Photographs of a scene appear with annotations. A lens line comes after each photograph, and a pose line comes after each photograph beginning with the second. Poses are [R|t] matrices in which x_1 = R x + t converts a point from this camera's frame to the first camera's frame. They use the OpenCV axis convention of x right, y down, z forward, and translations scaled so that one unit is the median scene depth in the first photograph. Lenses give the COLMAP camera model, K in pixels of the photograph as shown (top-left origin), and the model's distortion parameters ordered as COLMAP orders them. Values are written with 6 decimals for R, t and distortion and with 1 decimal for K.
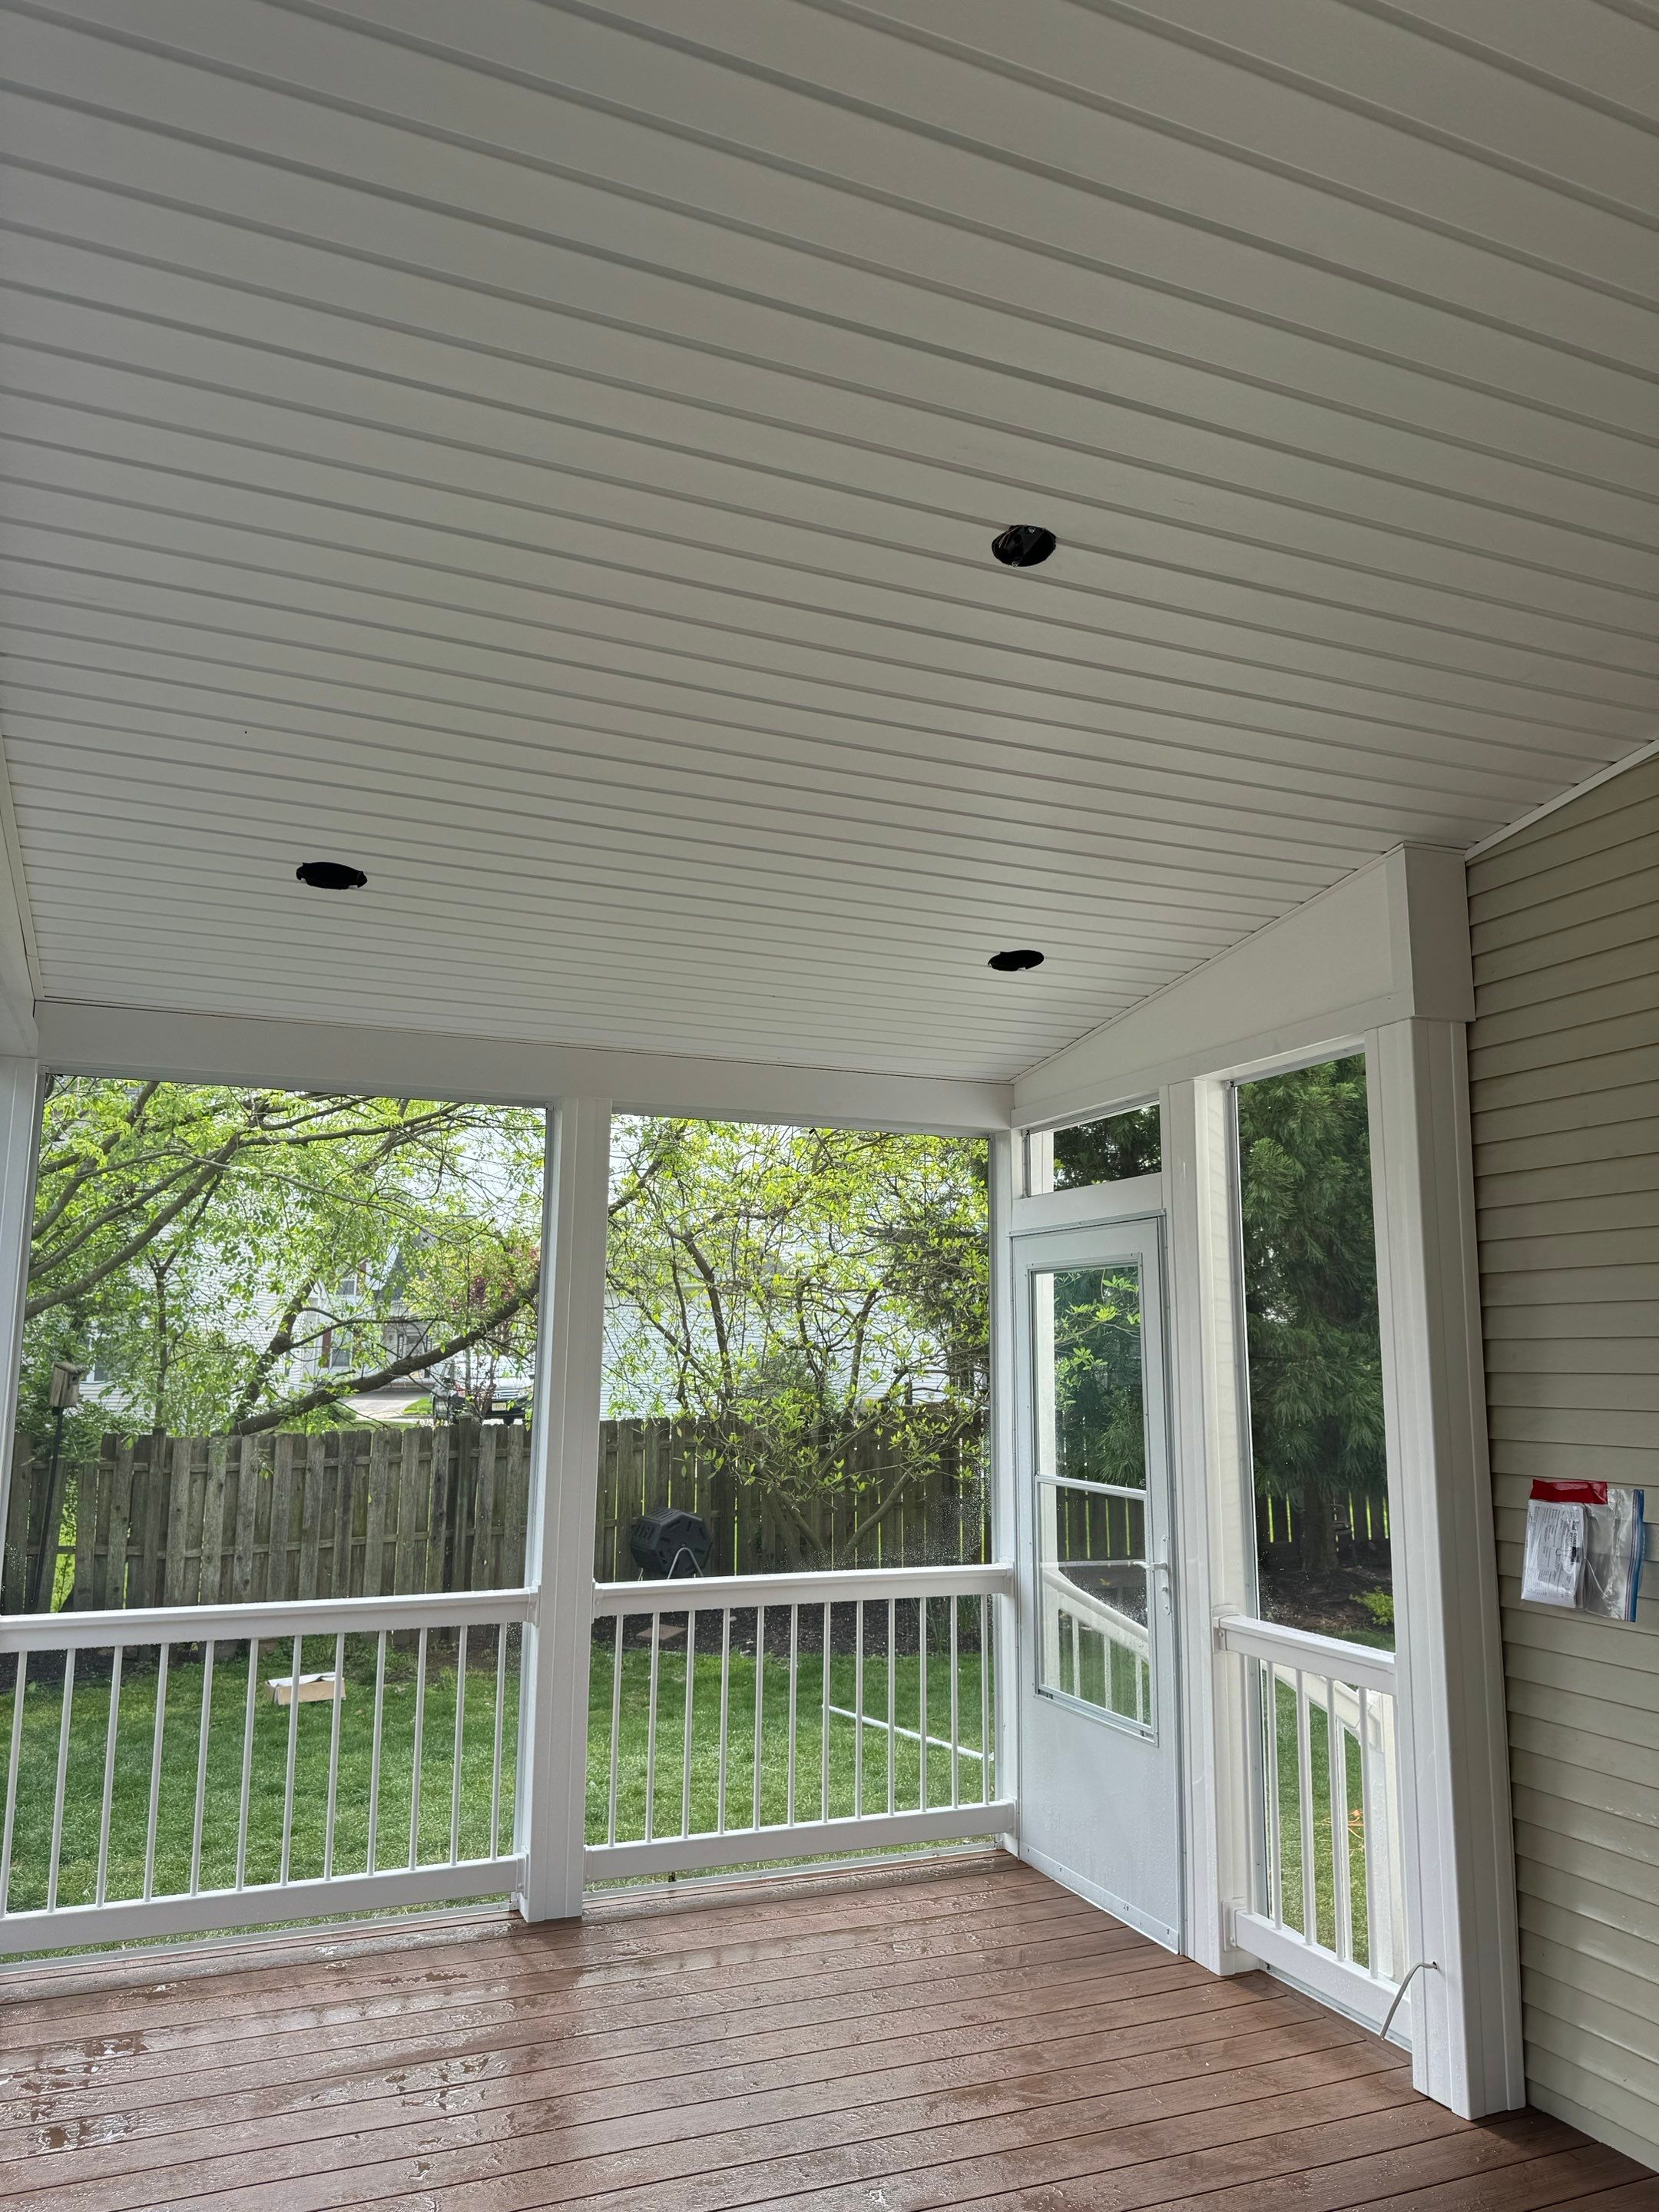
lens RADIAL K [[1566.0, 0, 840.4], [0, 1566.0, 1108.3], [0, 0, 1]] dist [0.059363, -0.072645]
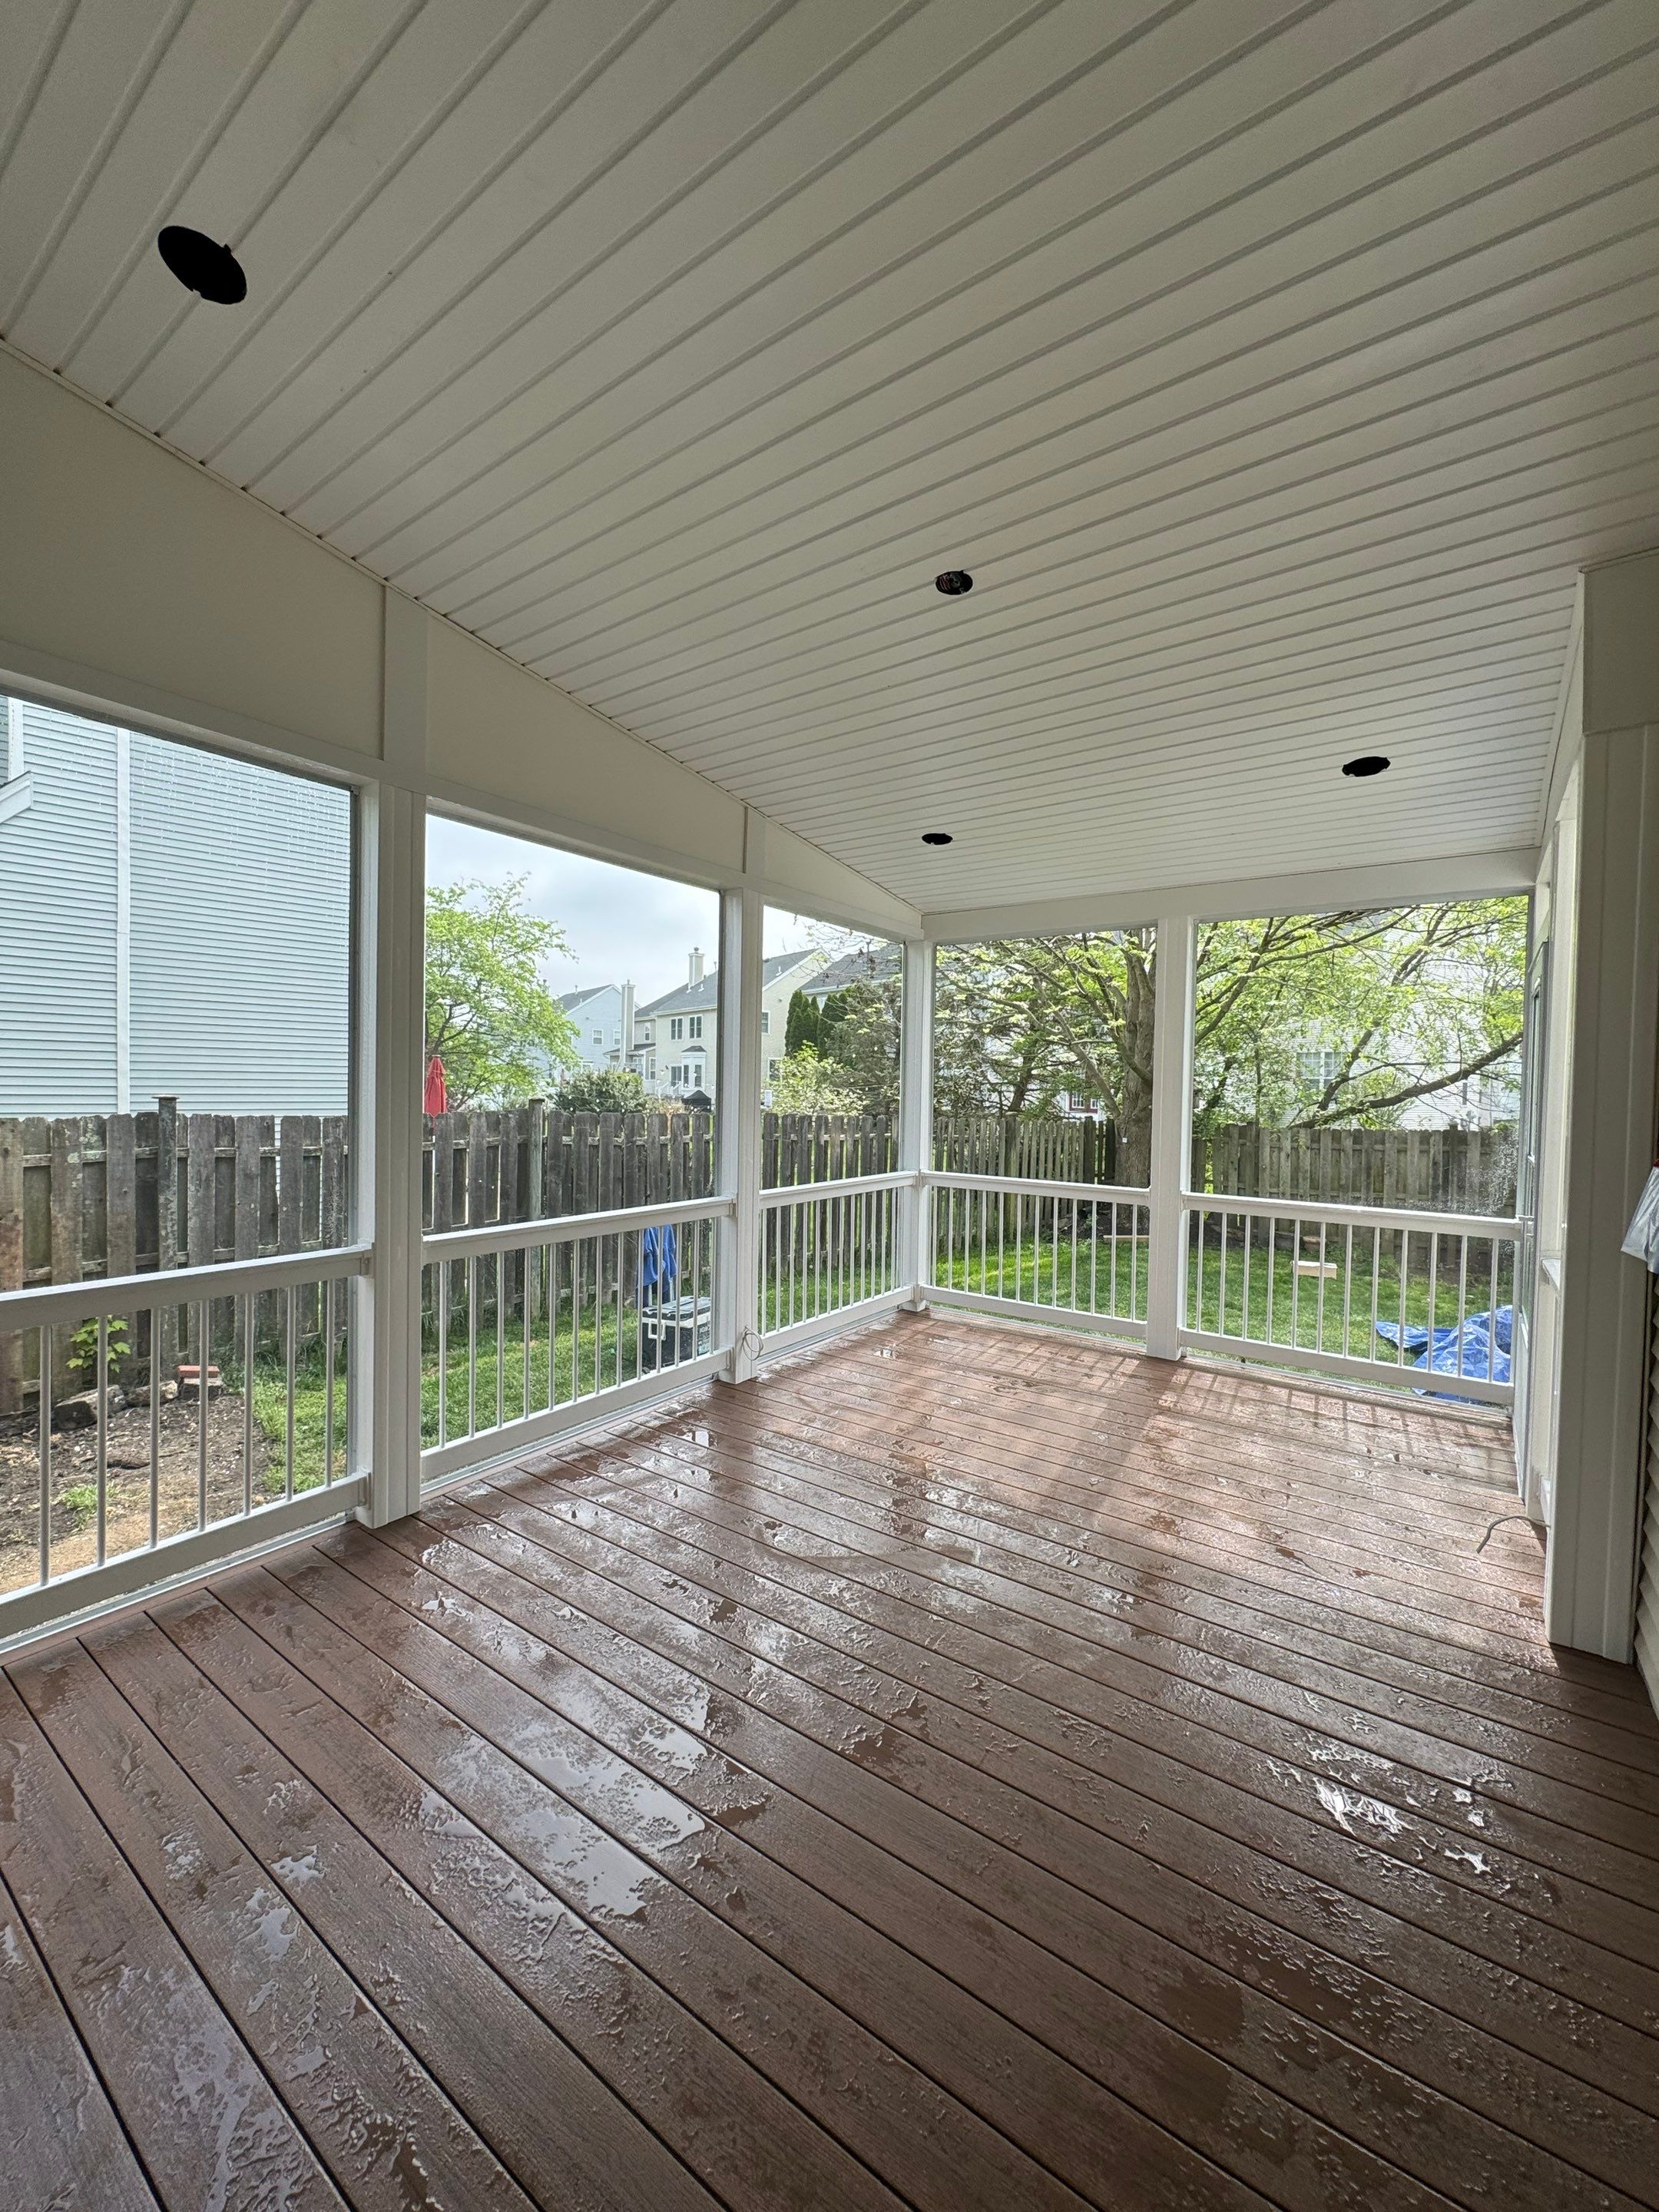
lens RADIAL K [[883.3, 0, 834.1], [0, 883.3, 1104.1], [0, 0, 1]] dist [-0.000913, -0.000226]
pose [[0.524016, 0.022147, -0.851420, 0.197072], [0.119152, 0.987925, 0.099031, 0.022686], [0.843333, -0.153342, 0.515050, 0.065283]]
